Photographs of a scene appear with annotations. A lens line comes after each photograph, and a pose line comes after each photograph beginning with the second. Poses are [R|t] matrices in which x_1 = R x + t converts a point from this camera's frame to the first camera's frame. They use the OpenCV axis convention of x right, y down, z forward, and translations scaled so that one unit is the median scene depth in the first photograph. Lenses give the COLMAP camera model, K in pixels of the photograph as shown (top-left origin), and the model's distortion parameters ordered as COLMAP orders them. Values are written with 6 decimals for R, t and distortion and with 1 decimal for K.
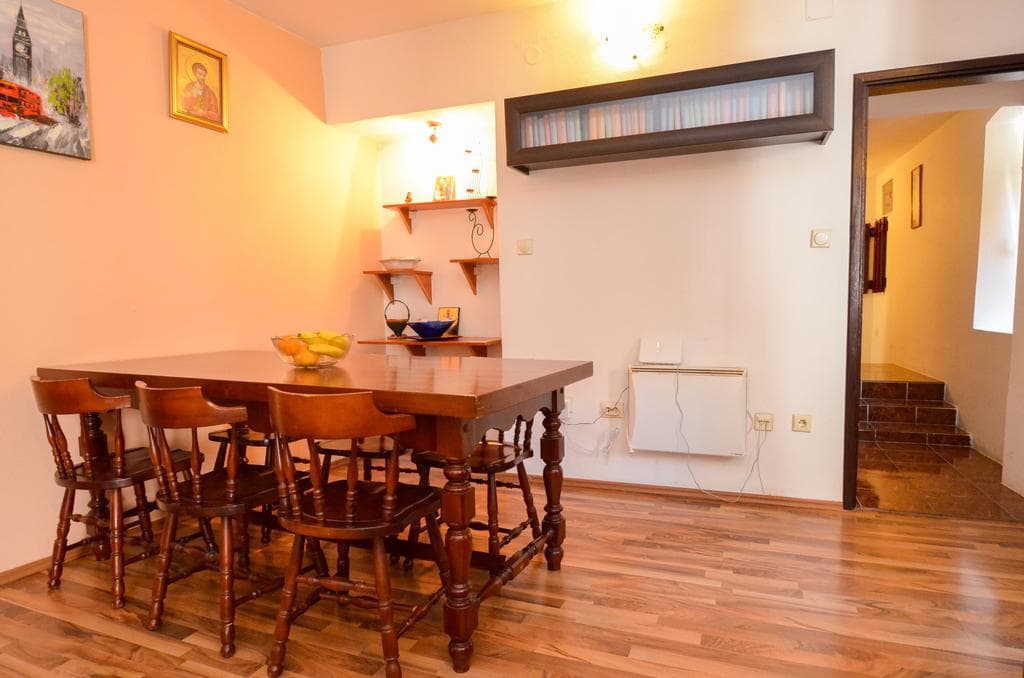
lens RADIAL K [[607.7, 0, 512.0], [0, 607.7, 339.0], [0, 0, 1]] dist [-0.004117, -0.001798]
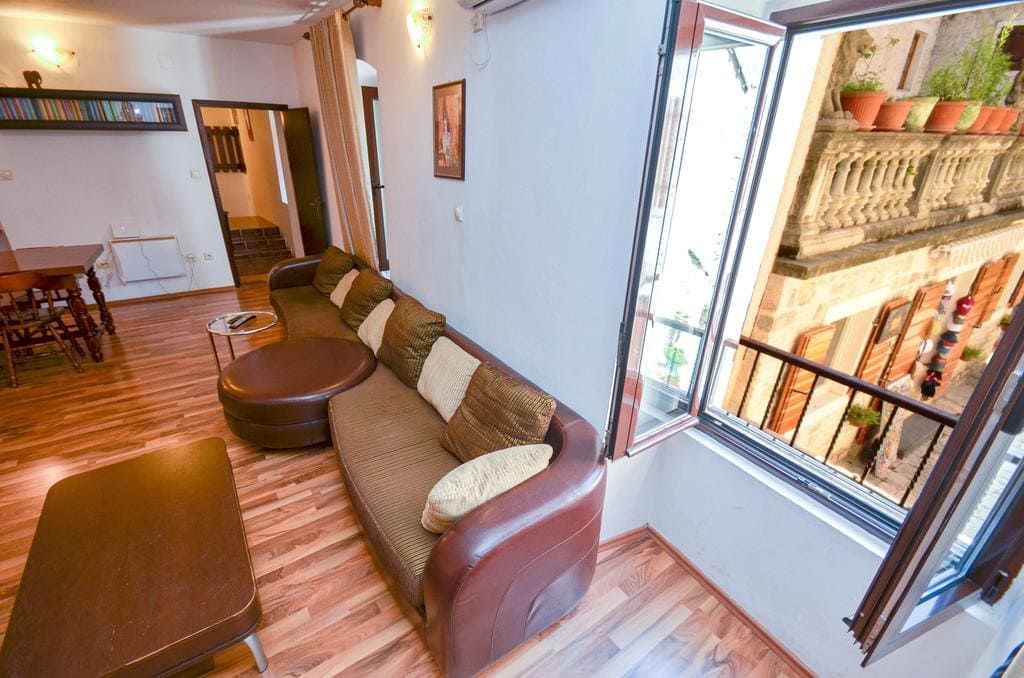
lens RADIAL K [[446.9, 0, 507.2], [0, 446.9, 350.9], [0, 0, 1]] dist [0.002823, -0.009215]
pose [[0.536847, -0.320750, 0.780329, -0.377387], [0.026411, 0.930848, 0.364451, -0.121800], [-0.843266, -0.175045, 0.508195, -0.939164]]
